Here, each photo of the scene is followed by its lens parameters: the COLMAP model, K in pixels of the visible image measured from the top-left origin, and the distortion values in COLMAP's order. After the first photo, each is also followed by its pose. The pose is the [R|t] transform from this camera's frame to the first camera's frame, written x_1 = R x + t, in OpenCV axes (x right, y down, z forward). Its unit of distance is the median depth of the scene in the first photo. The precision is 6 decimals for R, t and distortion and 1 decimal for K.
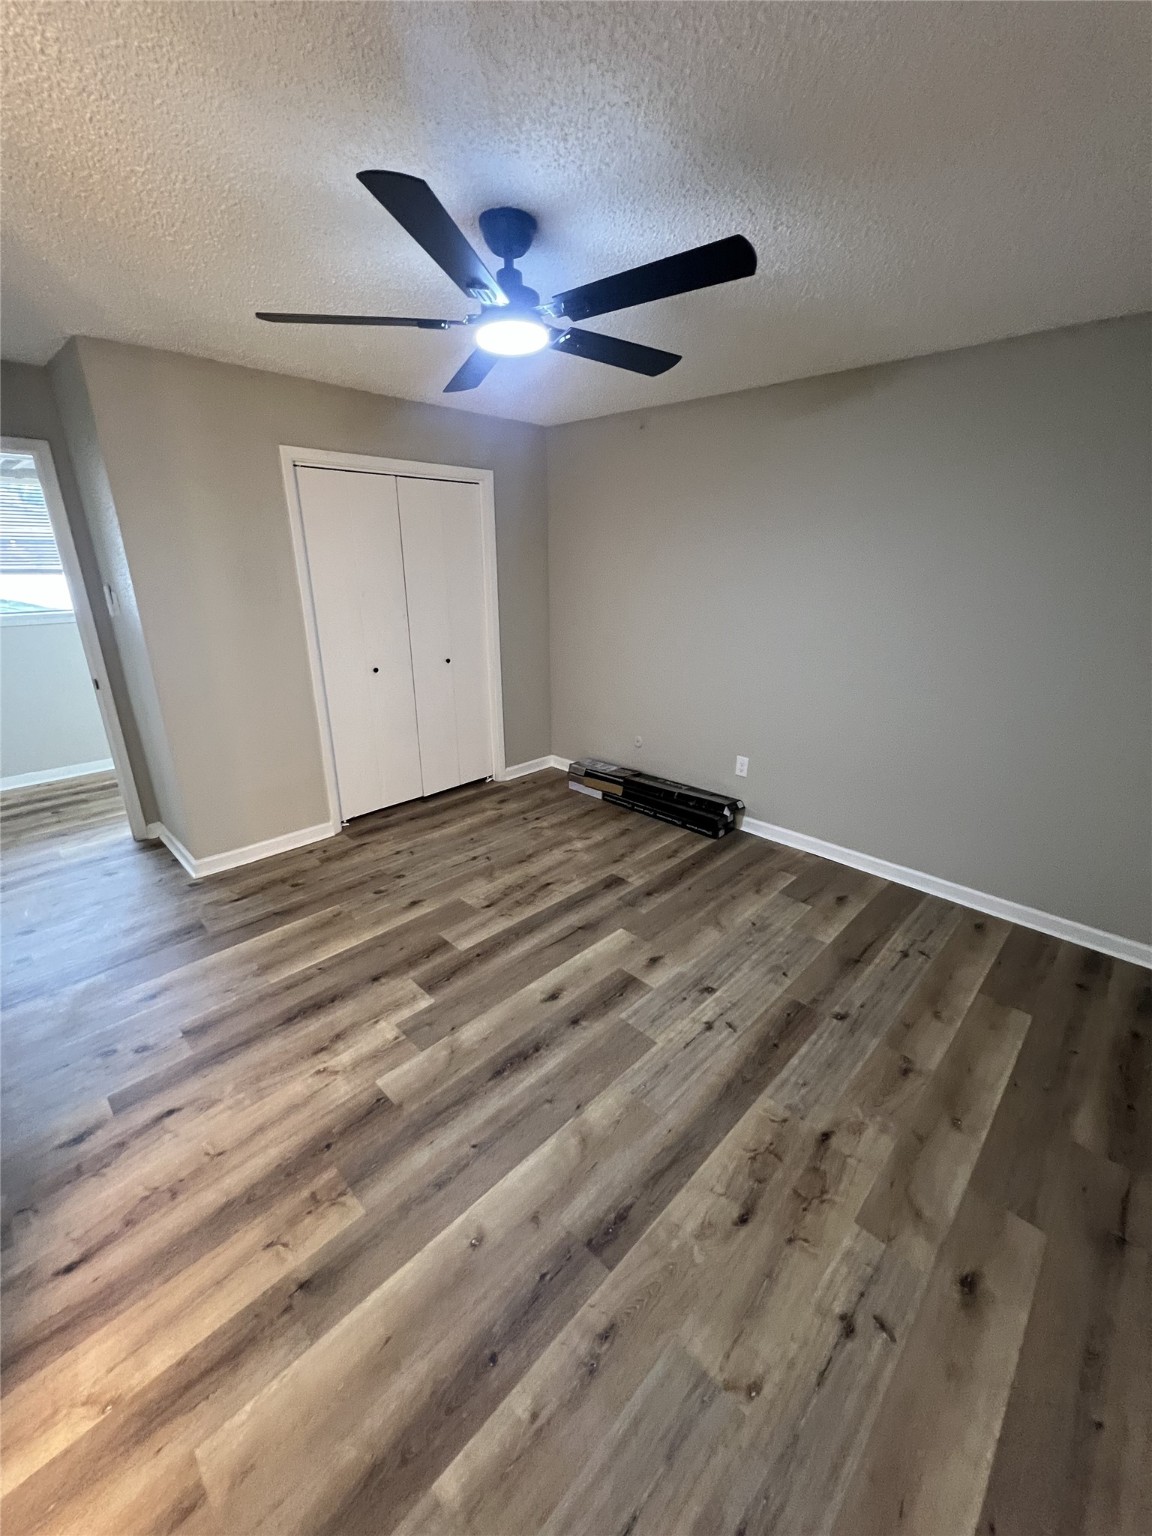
lens RADIAL K [[612.1, 0, 579.0], [0, 612.1, 763.5], [0, 0, 1]] dist [-0.003874, 0.000682]
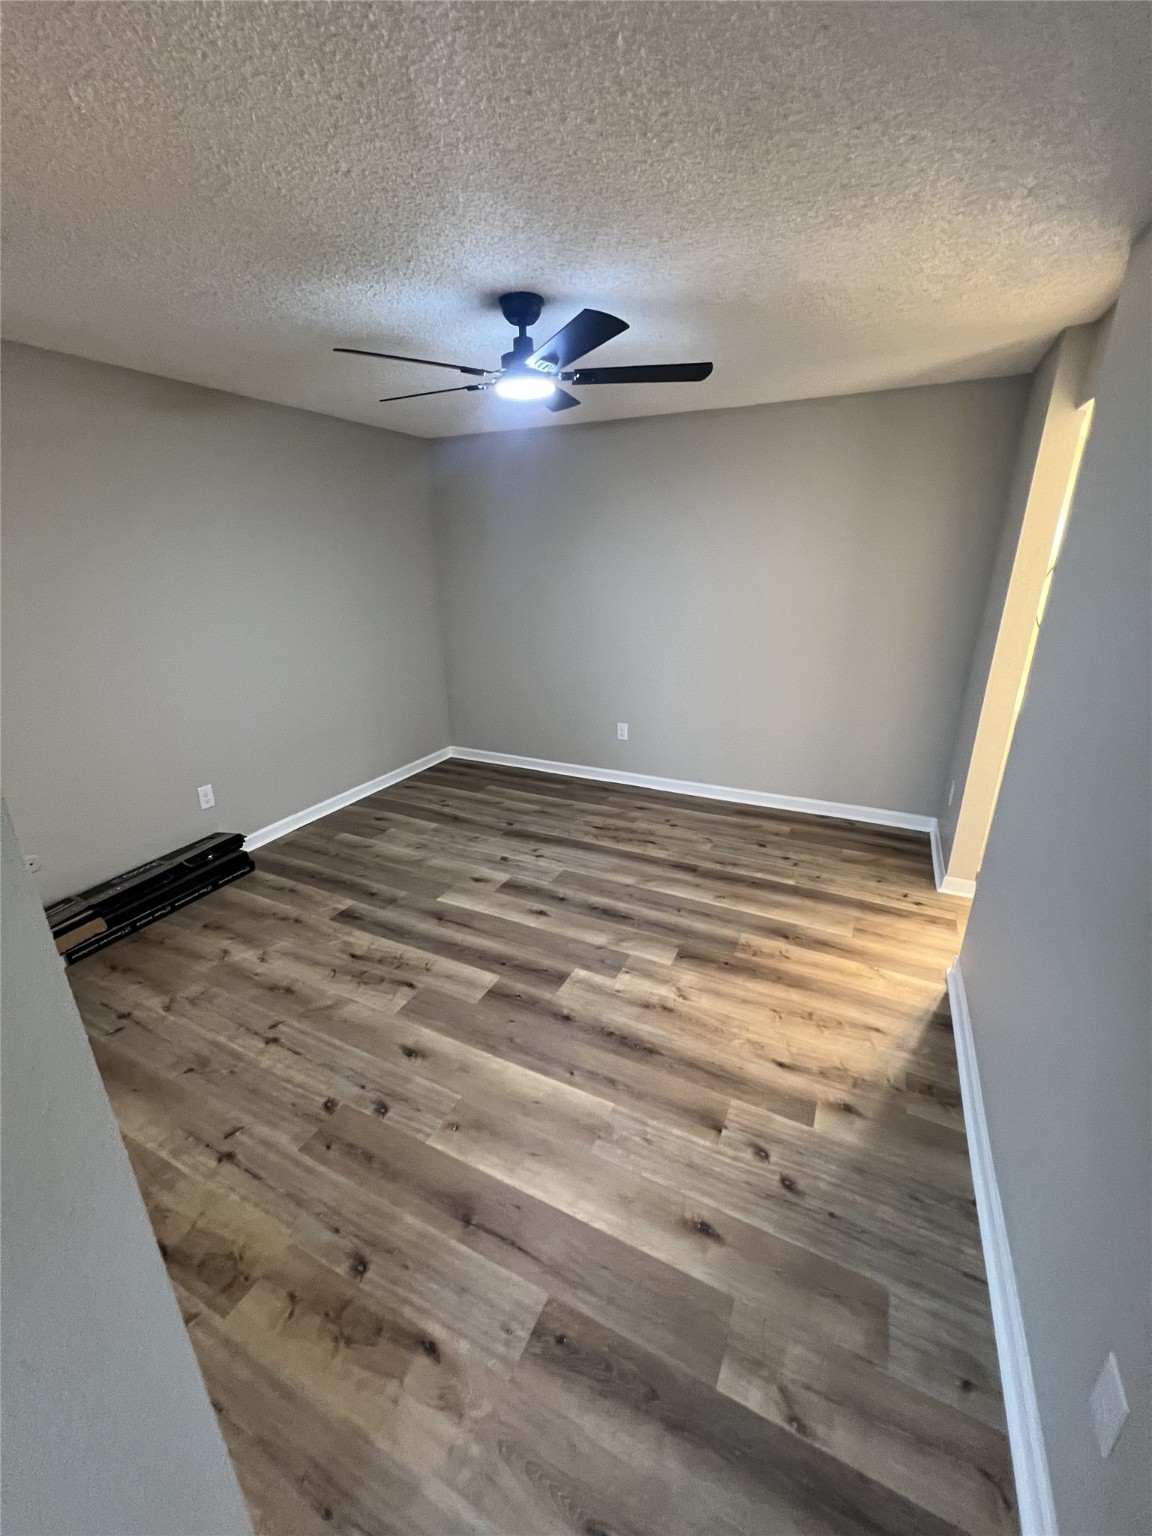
lens RADIAL K [[612.1, 0, 573.6], [0, 612.1, 761.4], [0, 0, 1]] dist [-0.003874, 0.000682]
pose [[-0.310478, -0.307857, 0.899348, -1.007638], [0.316899, 0.858461, 0.403262, -0.336868], [-0.896202, 0.410207, -0.168974, 0.949937]]
